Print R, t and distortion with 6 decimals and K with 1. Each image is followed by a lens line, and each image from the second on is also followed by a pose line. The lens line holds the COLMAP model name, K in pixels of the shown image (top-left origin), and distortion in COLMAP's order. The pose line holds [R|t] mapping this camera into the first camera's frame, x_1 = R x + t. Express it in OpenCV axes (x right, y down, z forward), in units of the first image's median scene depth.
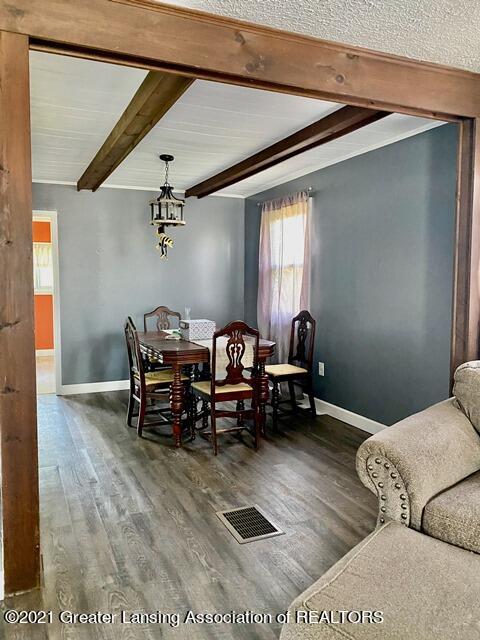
lens RADIAL K [[488.8, 0, 241.5], [0, 488.8, 328.8], [0, 0, 1]] dist [0.029848, -0.007861]
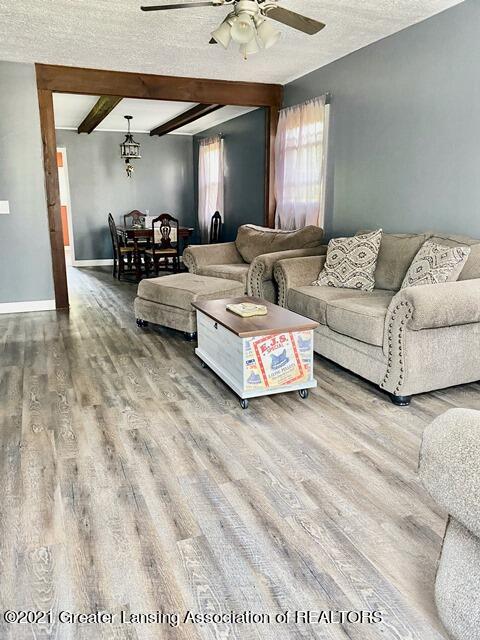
lens RADIAL K [[488.8, 0, 241.5], [0, 488.8, 328.8], [0, 0, 1]] dist [0.029848, -0.007861]
pose [[0.999604, 0.004386, -0.027789, 0.273852], [-0.000032, 0.987948, 0.154786, 0.105190], [0.028133, -0.154724, 0.987557, -0.737863]]
